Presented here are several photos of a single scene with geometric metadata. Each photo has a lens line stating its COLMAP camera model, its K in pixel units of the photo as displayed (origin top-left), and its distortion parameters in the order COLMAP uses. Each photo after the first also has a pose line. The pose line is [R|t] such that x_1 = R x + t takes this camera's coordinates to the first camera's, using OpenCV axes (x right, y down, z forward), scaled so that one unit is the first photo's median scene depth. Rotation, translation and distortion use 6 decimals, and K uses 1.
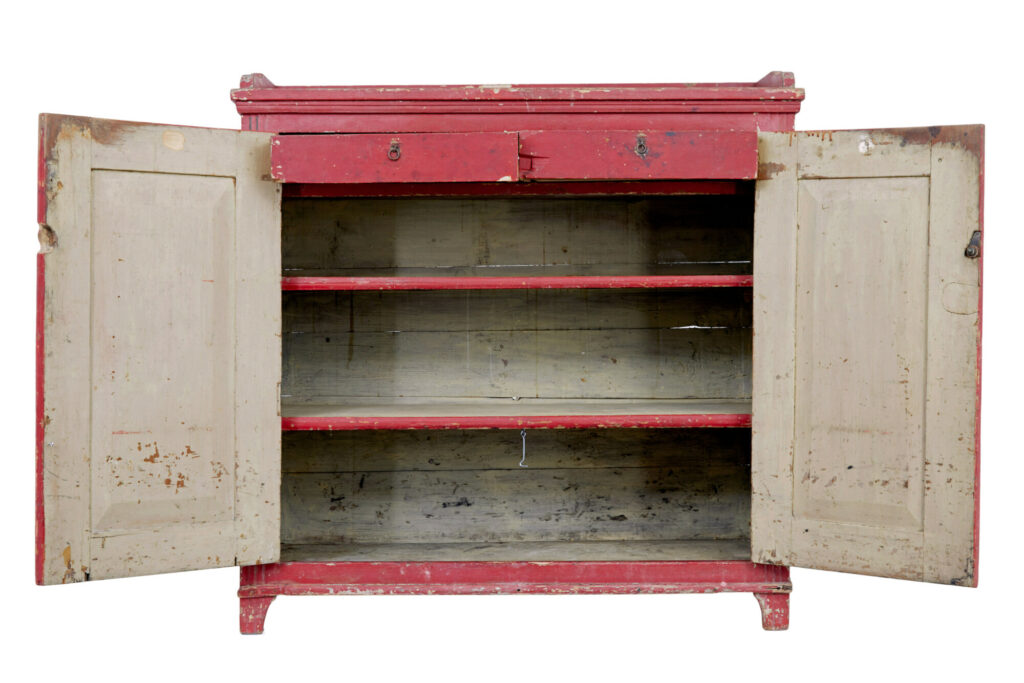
lens RADIAL K [[1725.4, 0, 513.2], [0, 1725.4, 344.5], [0, 0, 1]] dist [-0.046562, 0.000000]
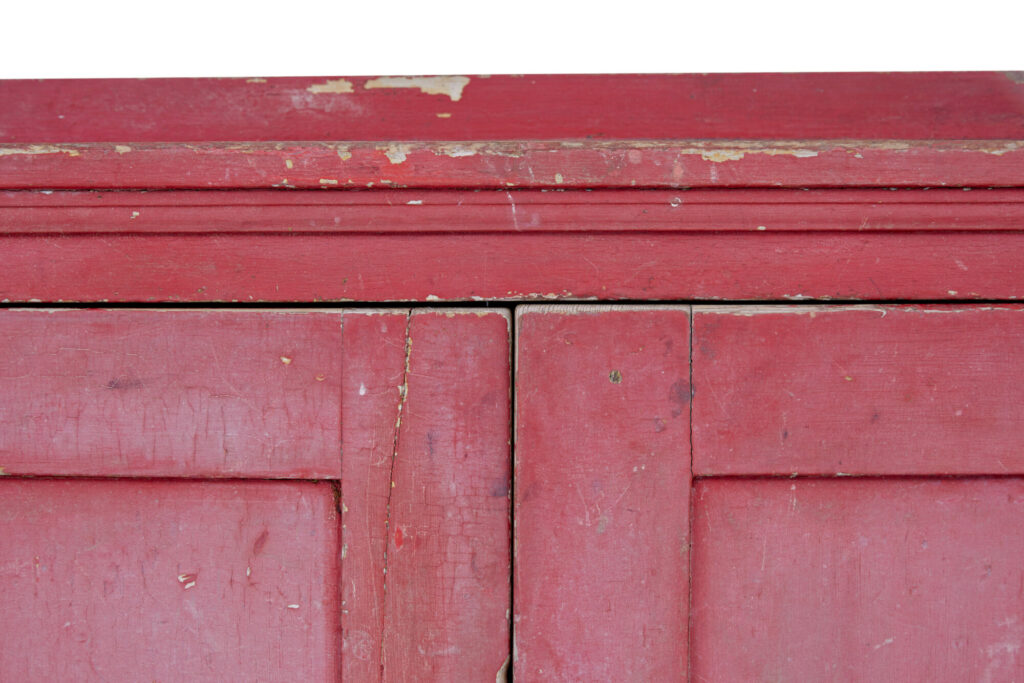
lens RADIAL K [[2270.1, 0, 510.7], [0, 2270.1, 340.5], [0, 0, 1]] dist [-0.075408, 0.000000]
pose [[0.999991, 0.000356, -0.004221, 0.009584], [-0.000174, 0.999070, 0.043129, -0.133147], [0.004232, -0.043127, 0.999061, 0.641553]]
